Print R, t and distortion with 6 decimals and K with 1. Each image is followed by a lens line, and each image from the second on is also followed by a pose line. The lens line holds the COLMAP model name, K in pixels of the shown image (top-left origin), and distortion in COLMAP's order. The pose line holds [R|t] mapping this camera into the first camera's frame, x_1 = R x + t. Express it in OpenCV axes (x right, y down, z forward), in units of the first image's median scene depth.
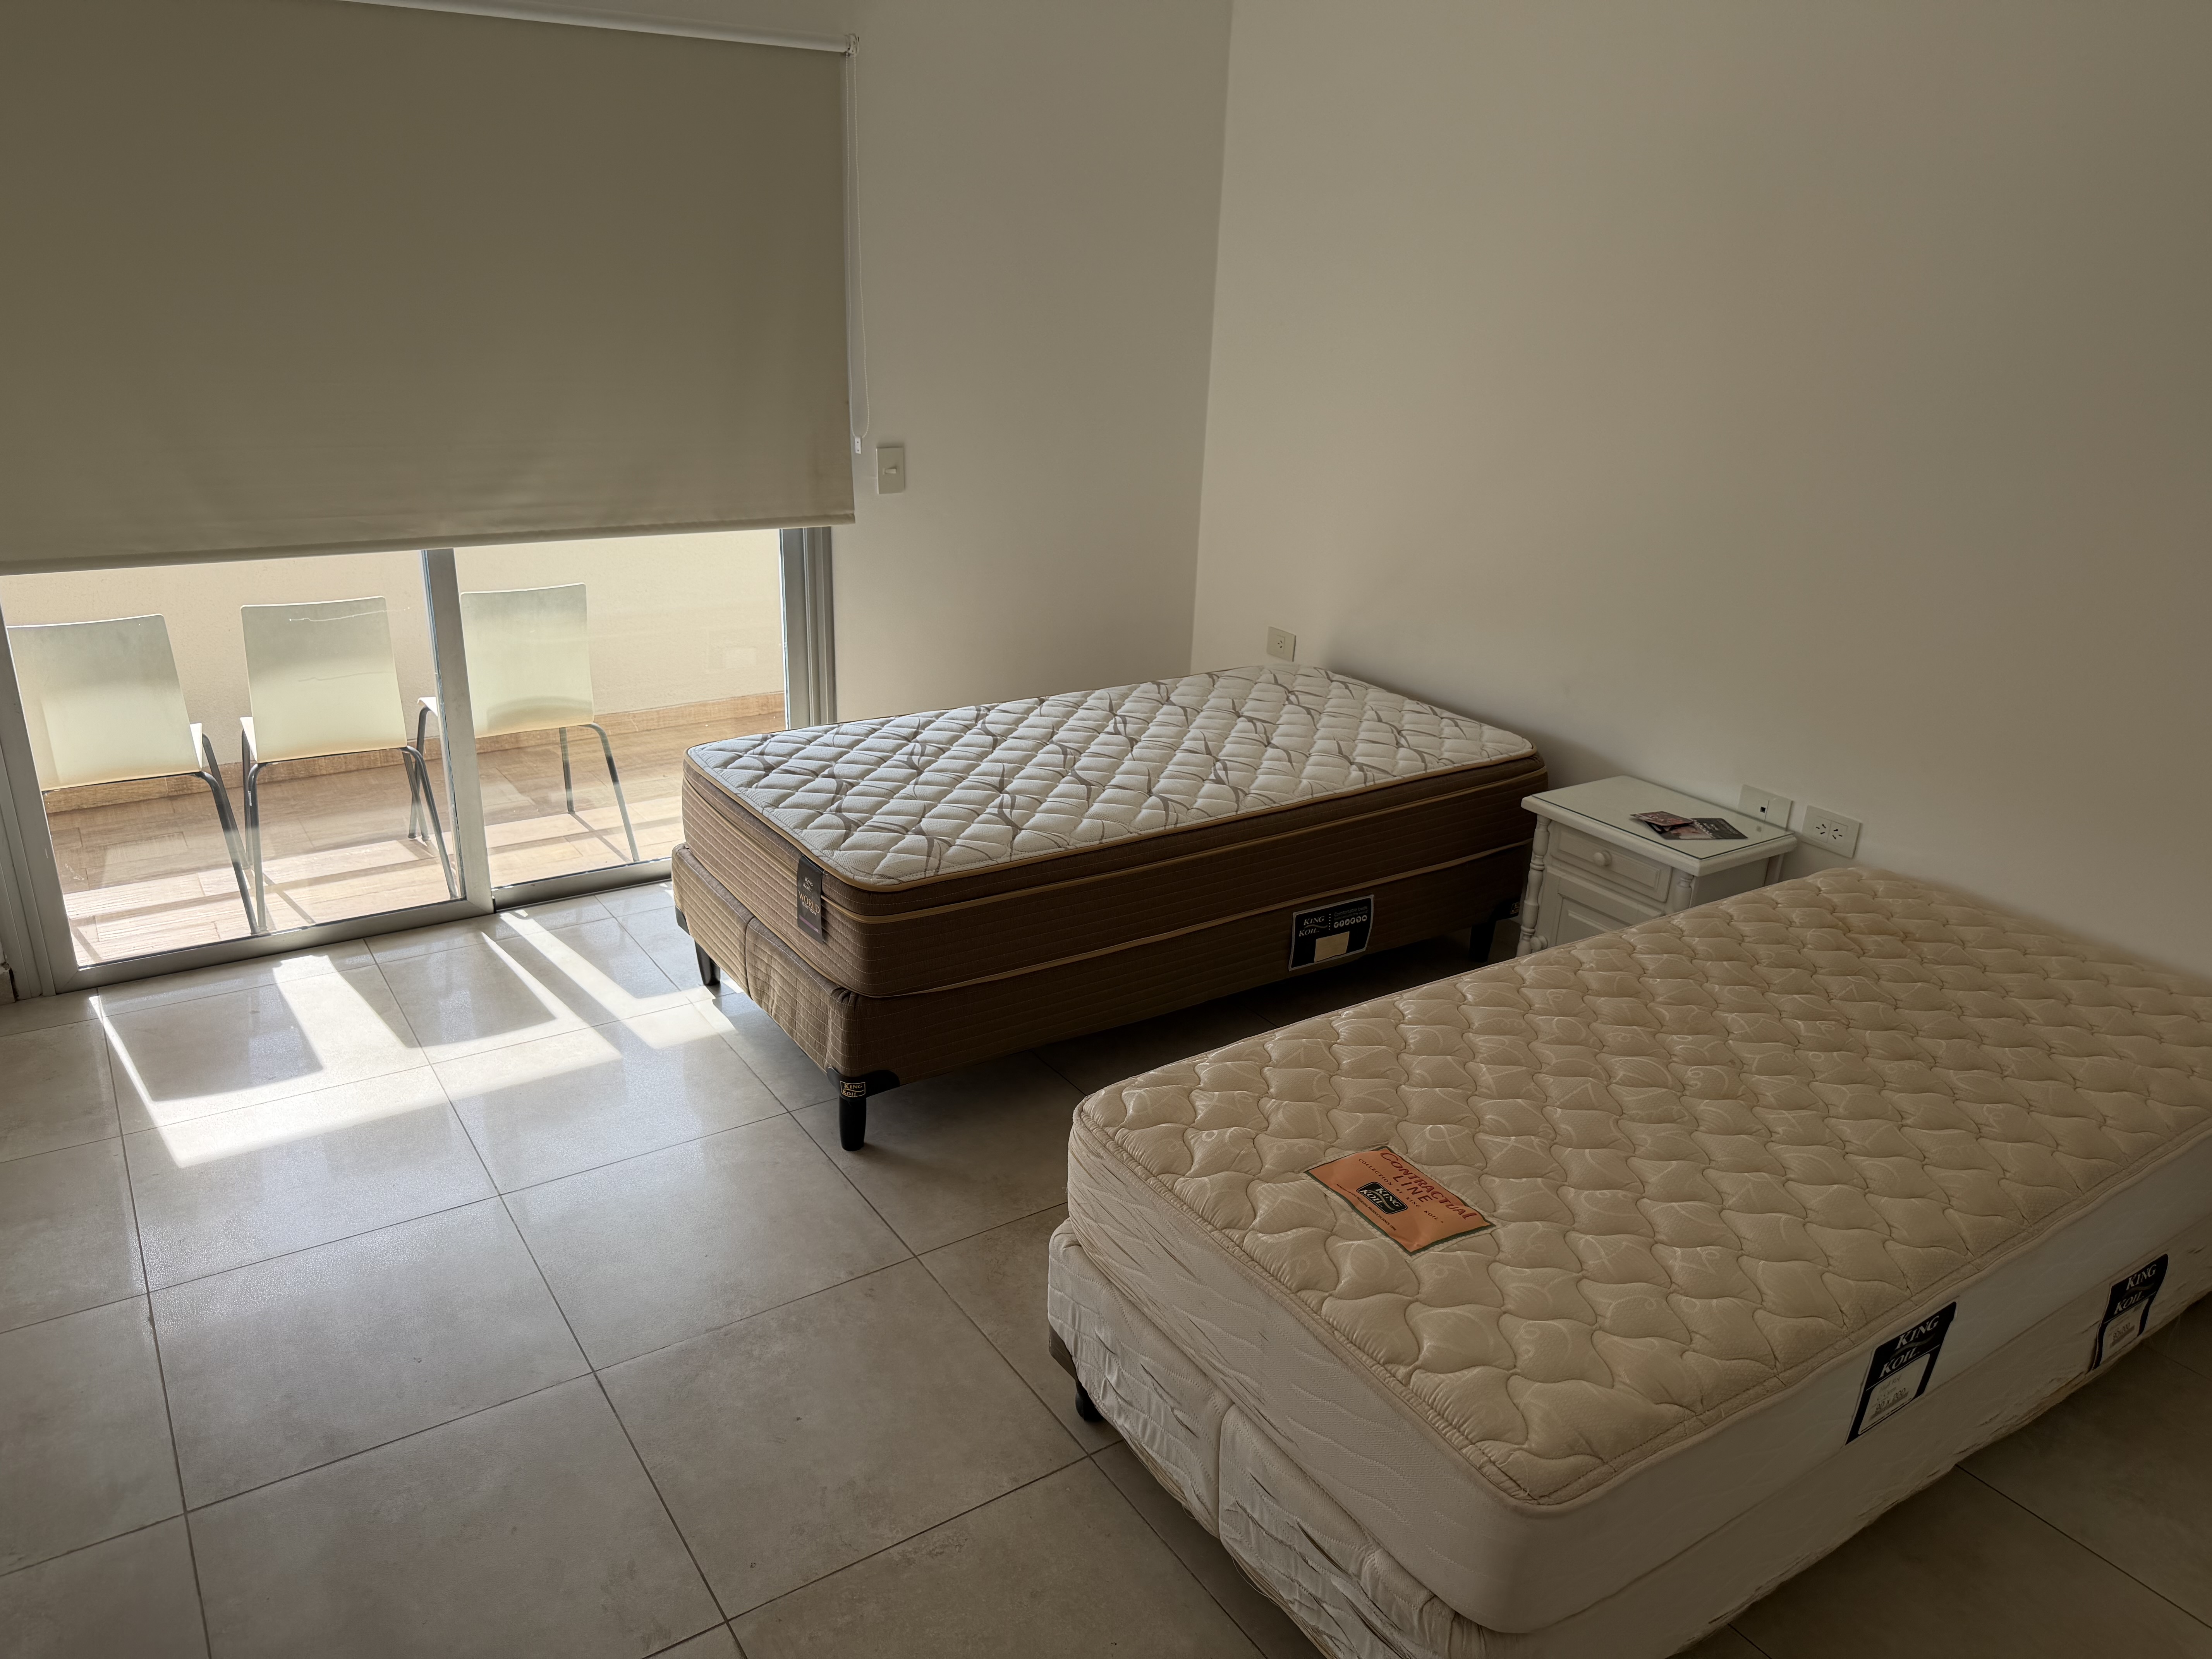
lens RADIAL K [[1551.4, 0, 1105.8], [0, 1551.4, 836.9], [0, 0, 1]] dist [0.048417, -0.055178]
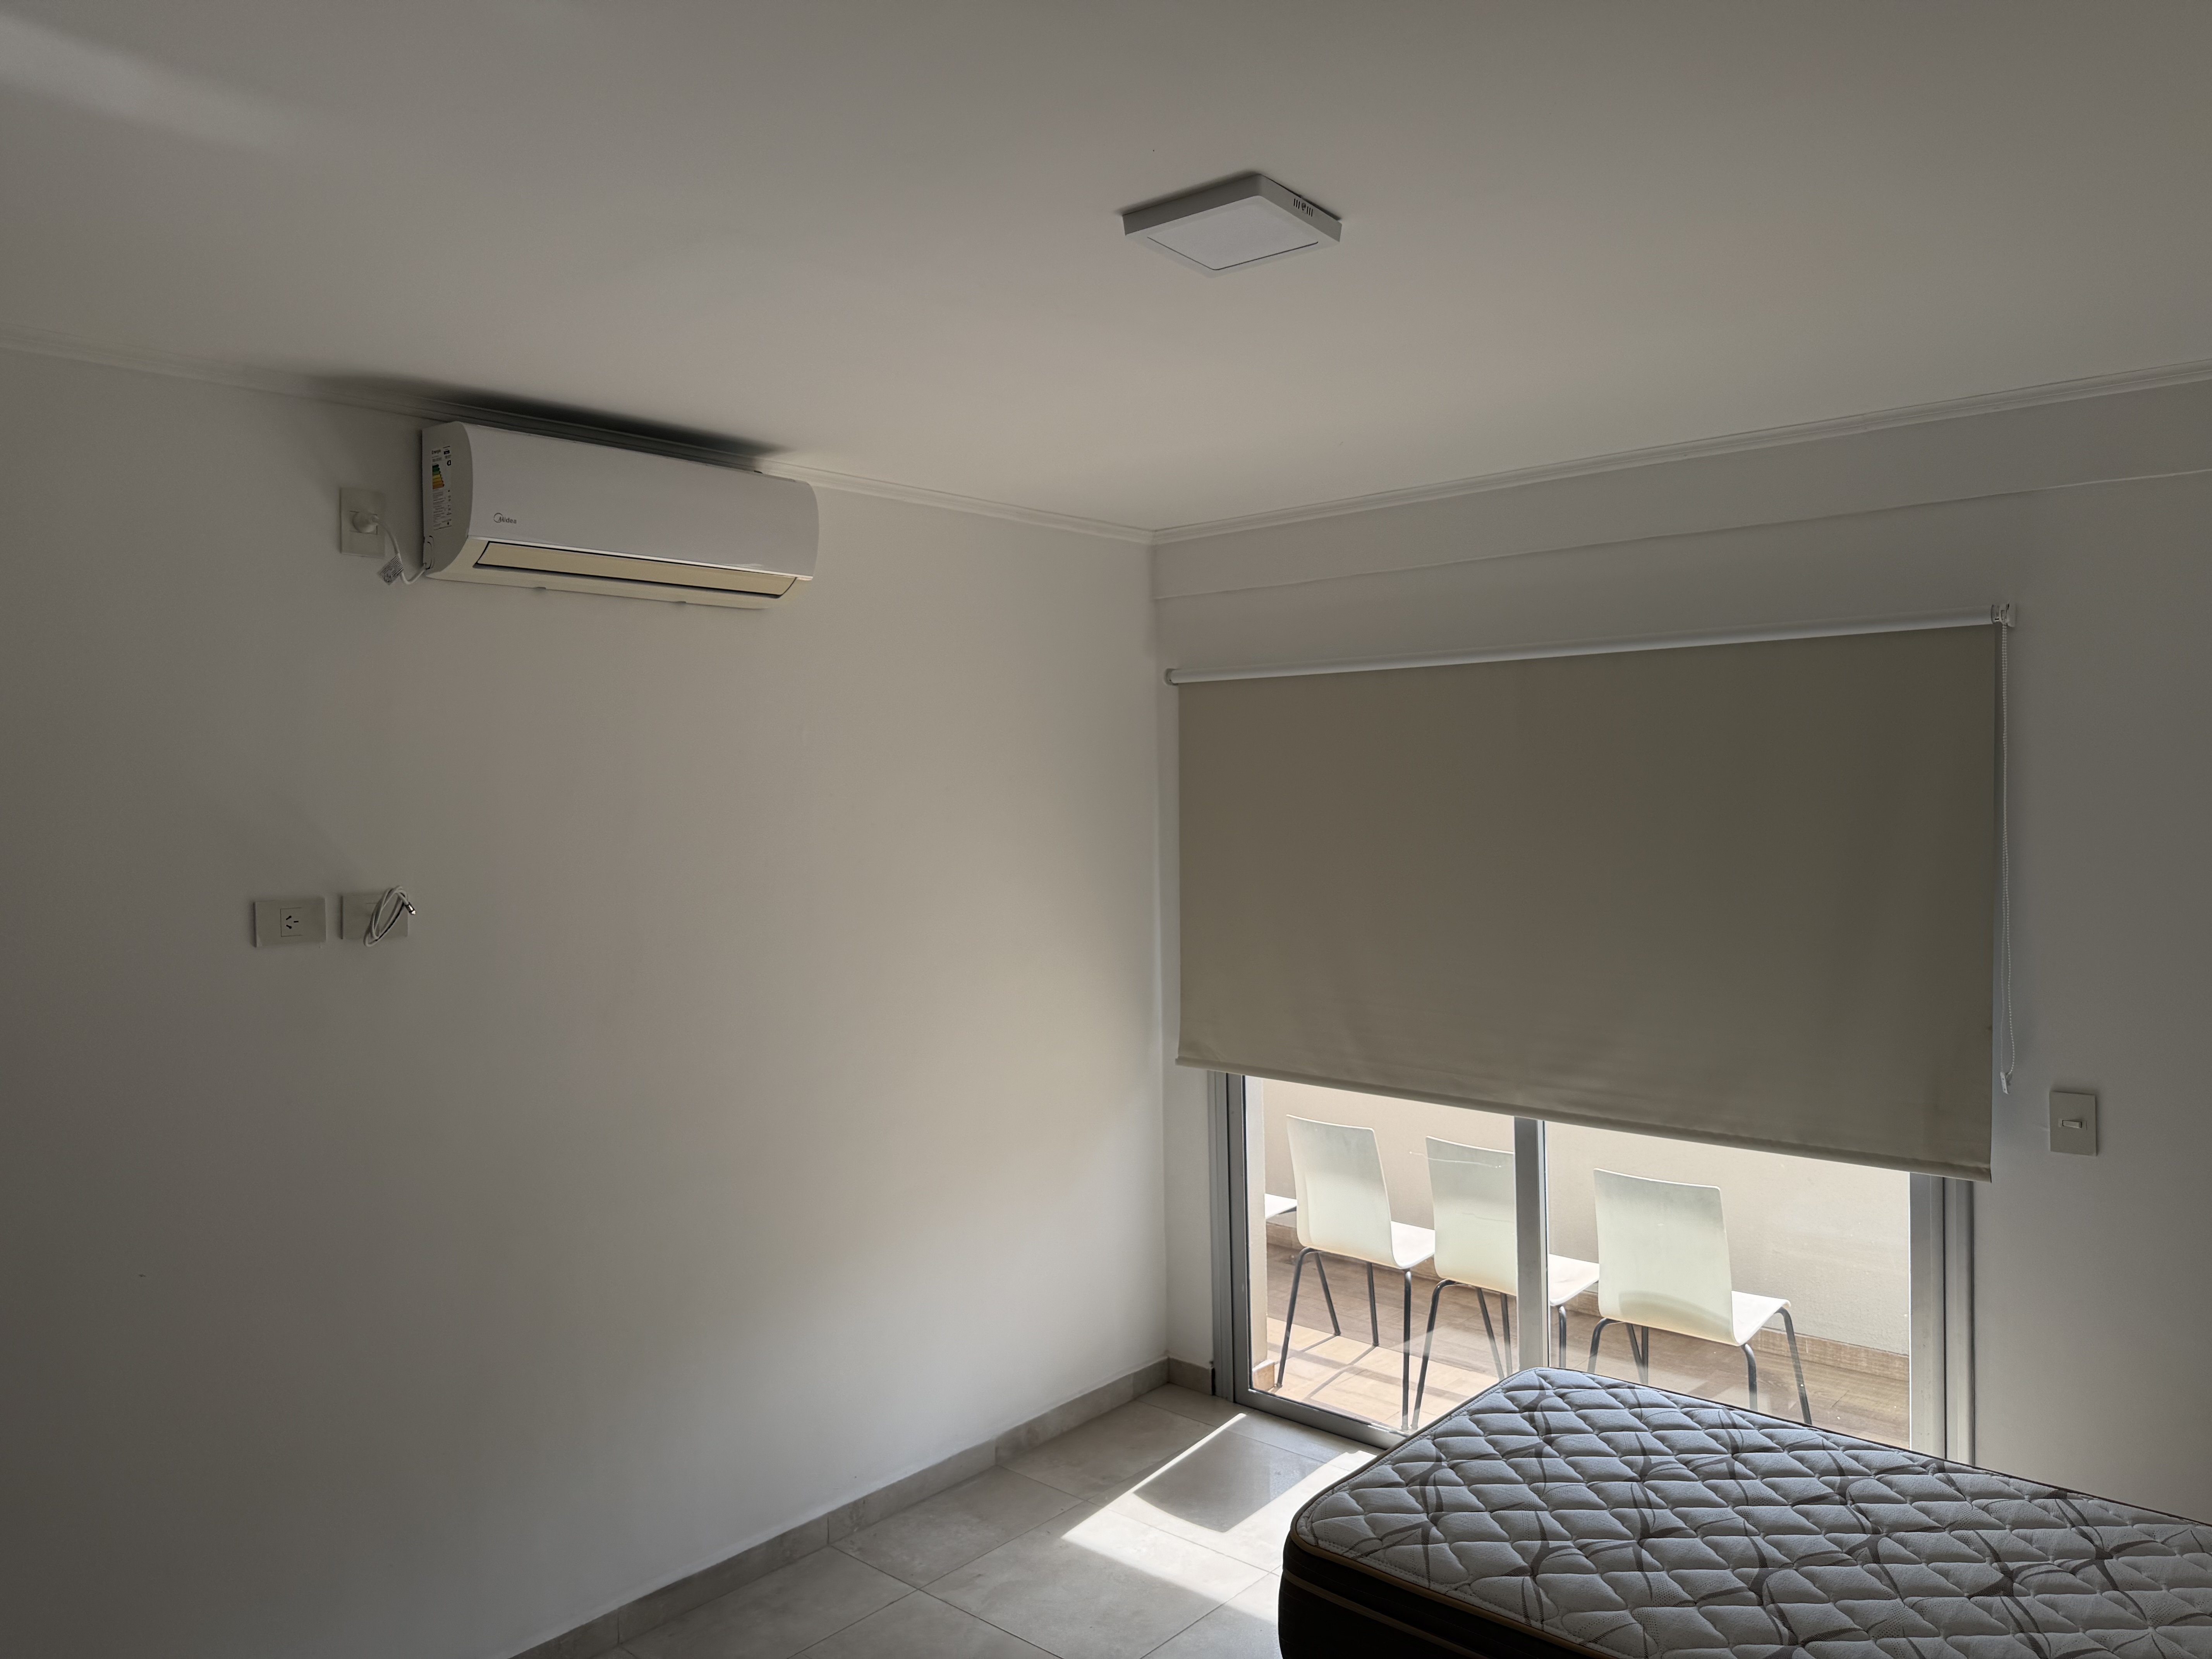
lens RADIAL K [[1551.4, 0, 1113.5], [0, 1551.4, 829.4], [0, 0, 1]] dist [0.048417, -0.055178]
pose [[0.269757, -0.017306, -0.962773, 0.538735], [-0.316146, 0.942823, -0.105528, -0.173116], [0.909551, 0.332844, 0.248862, 0.427218]]
